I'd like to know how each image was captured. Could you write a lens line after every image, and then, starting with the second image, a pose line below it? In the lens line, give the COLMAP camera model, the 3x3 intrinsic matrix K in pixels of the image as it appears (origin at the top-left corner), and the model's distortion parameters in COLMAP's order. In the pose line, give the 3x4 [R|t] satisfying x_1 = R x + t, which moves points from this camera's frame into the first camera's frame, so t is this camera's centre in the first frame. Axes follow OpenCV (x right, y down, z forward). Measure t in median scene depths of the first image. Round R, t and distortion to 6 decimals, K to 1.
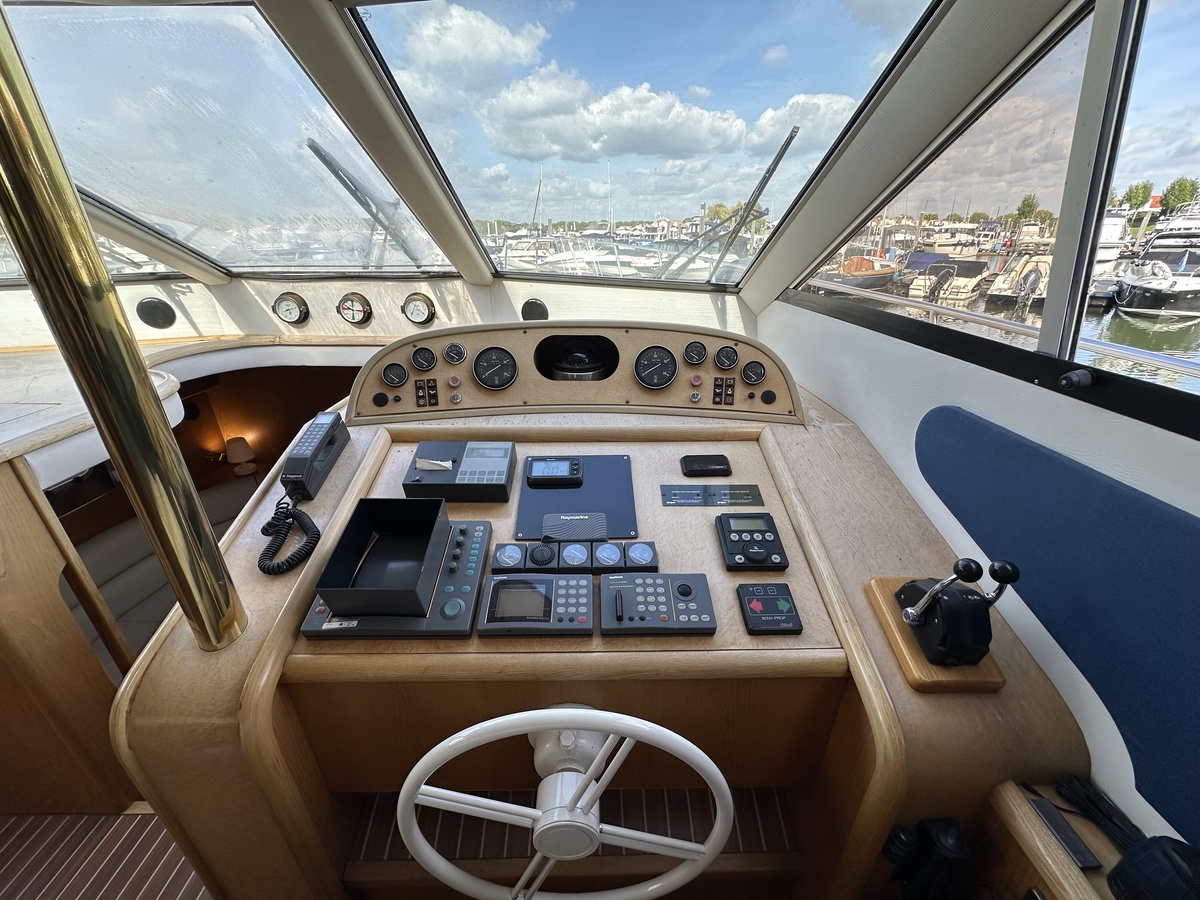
lens RADIAL K [[478.9, 0, 599.6], [0, 478.9, 453.8], [0, 0, 1]] dist [-0.003066, 0.000504]
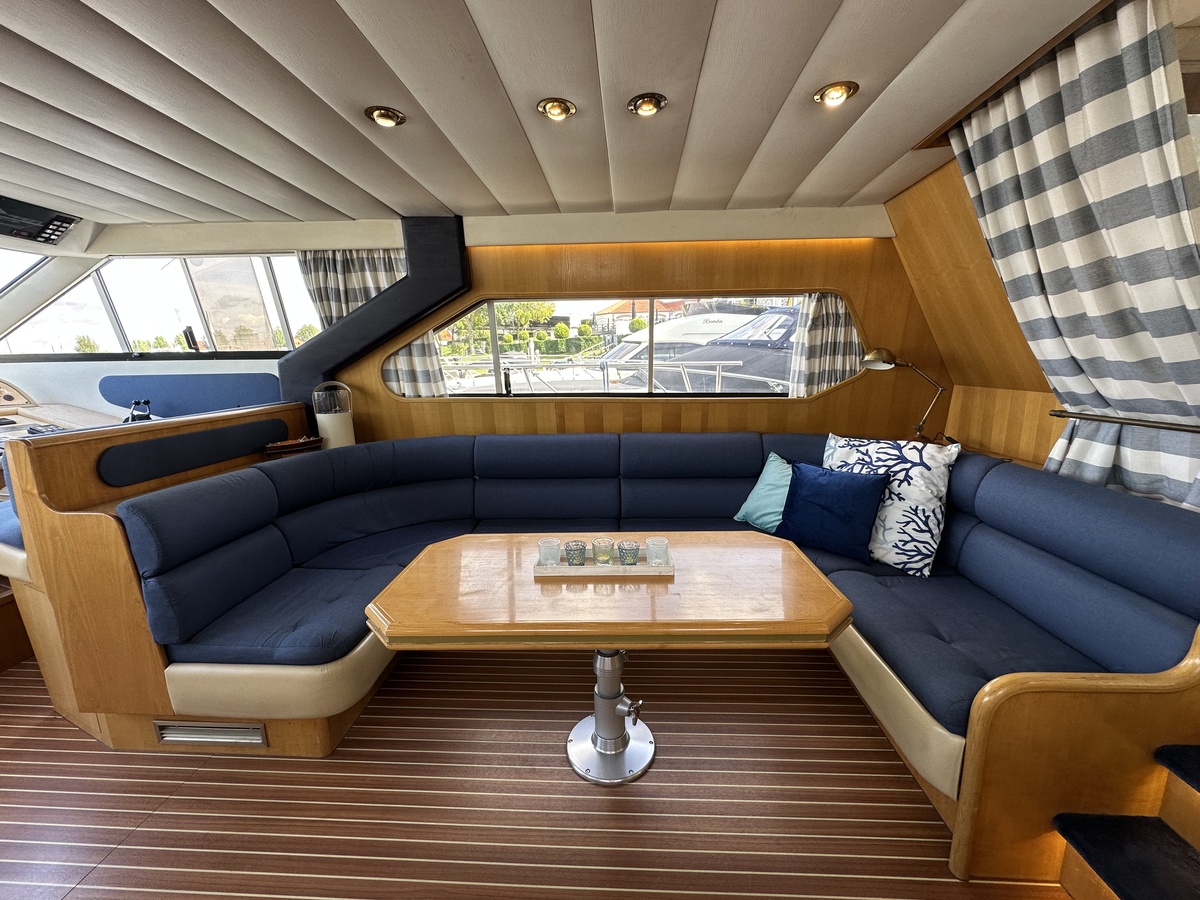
lens RADIAL K [[478.9, 0, 600.4], [0, 478.9, 446.1], [0, 0, 1]] dist [-0.003066, 0.000504]
pose [[0.069995, -0.181660, 0.980867, -1.512822], [0.439175, 0.888471, 0.133208, 0.903999], [-0.895671, 0.421448, 0.141969, -1.484769]]
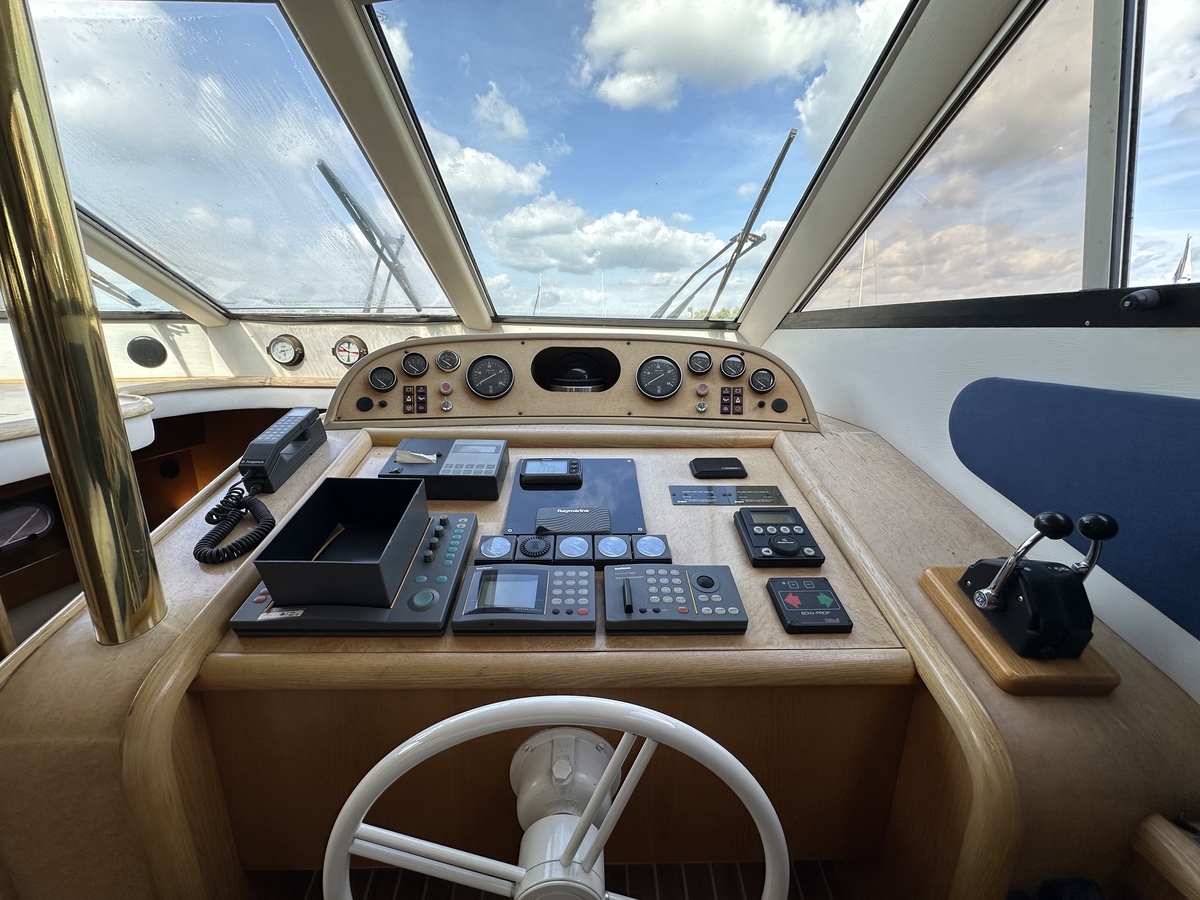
lens RADIAL K [[478.9, 0, 599.5], [0, 478.9, 452.6], [0, 0, 1]] dist [-0.003066, 0.000504]
pose [[0.999861, 0.007726, 0.014759, -0.014434], [-0.004773, 0.981667, -0.190542, 0.151429], [-0.015960, 0.190445, 0.981568, 0.096185]]
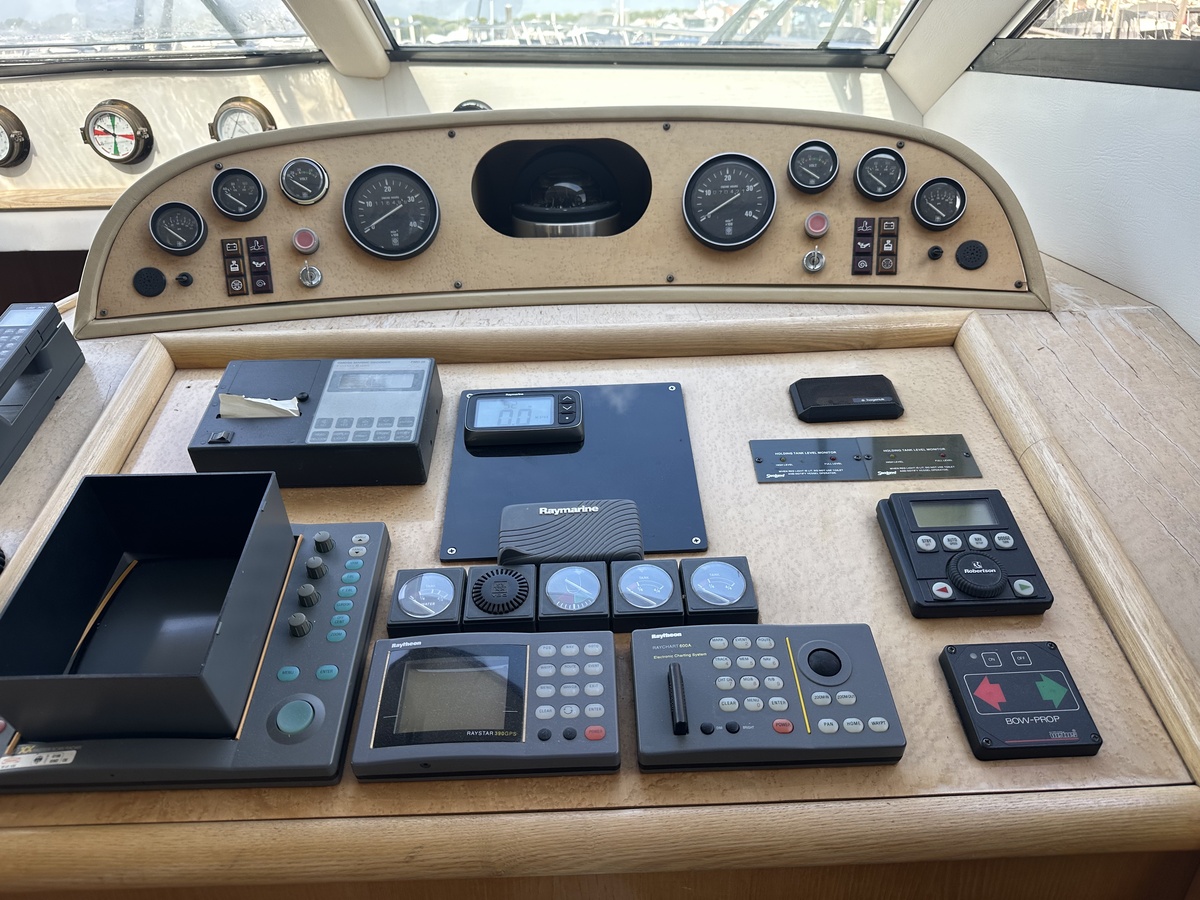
lens RADIAL K [[847.3, 0, 603.0], [0, 847.3, 465.2], [0, 0, 1]] dist [0.029107, -0.048629]
pose [[0.999668, -0.025735, -0.000966, -0.014129], [0.025753, 0.999038, 0.035492, 0.048408], [0.000051, -0.035505, 0.999370, 0.152633]]
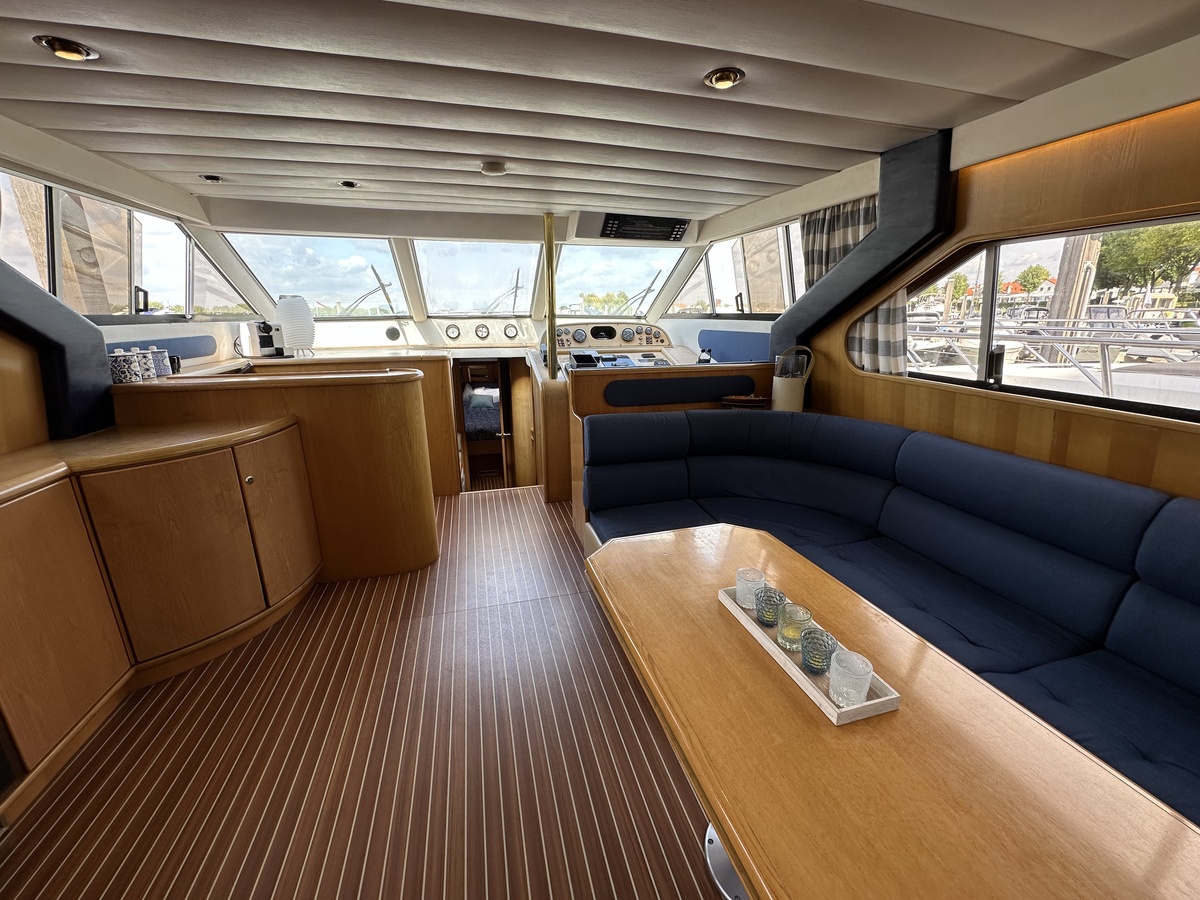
lens RADIAL K [[478.9, 0, 598.6], [0, 478.9, 446.2], [0, 0, 1]] dist [-0.003066, 0.000504]
pose [[0.970552, -0.070562, 0.230325, -0.903028], [0.108581, 0.981643, -0.156805, 1.079823], [-0.215033, 0.177196, 0.960397, -1.998909]]
